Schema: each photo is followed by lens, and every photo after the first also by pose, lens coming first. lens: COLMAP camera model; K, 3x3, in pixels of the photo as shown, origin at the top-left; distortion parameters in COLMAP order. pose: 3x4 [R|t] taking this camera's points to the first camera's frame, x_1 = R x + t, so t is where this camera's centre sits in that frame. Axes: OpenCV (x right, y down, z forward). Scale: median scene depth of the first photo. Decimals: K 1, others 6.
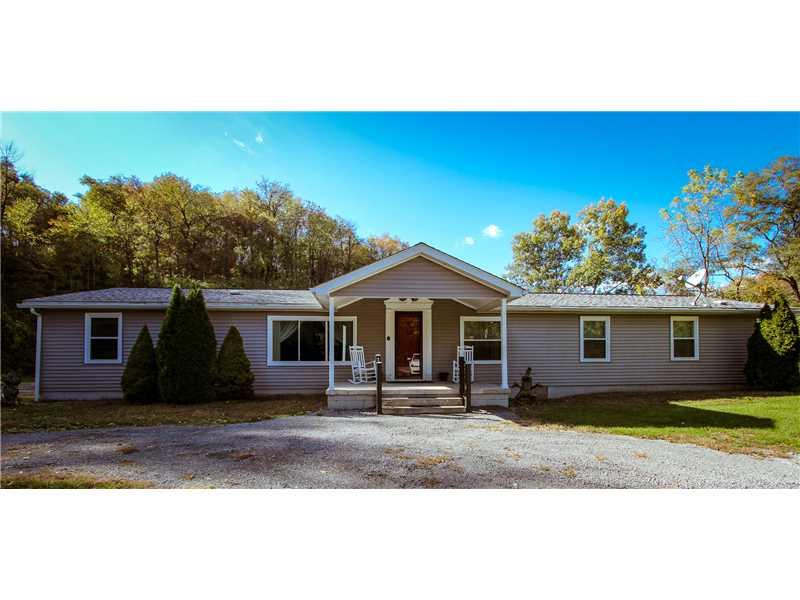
lens RADIAL K [[367.5, 0, 393.2], [0, 367.5, 306.8], [0, 0, 1]] dist [-0.015010, 0.000624]
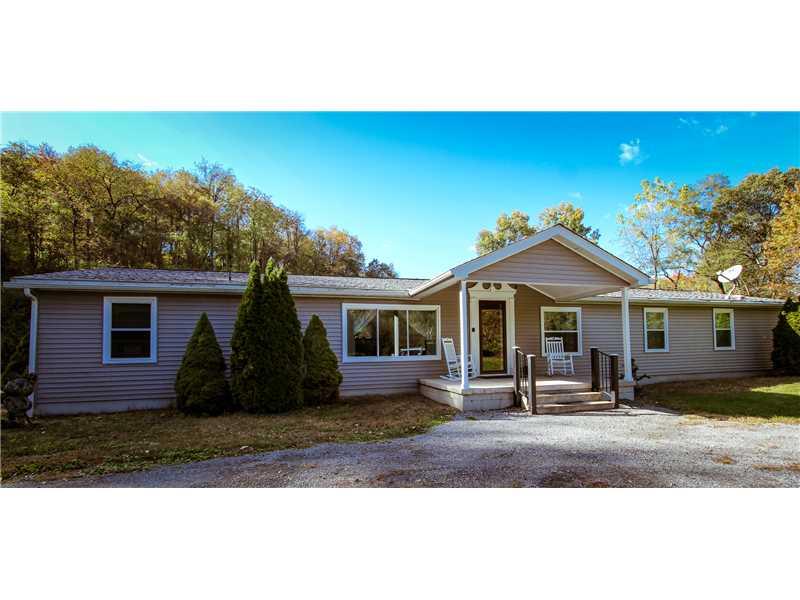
lens RADIAL K [[367.5, 0, 403.4], [0, 367.5, 296.4], [0, 0, 1]] dist [-0.015010, 0.000624]
pose [[0.982487, 0.014780, 0.185742, -0.331925], [-0.012059, 0.999803, -0.015769, 0.018358], [-0.185938, 0.013253, 0.982472, 0.126356]]
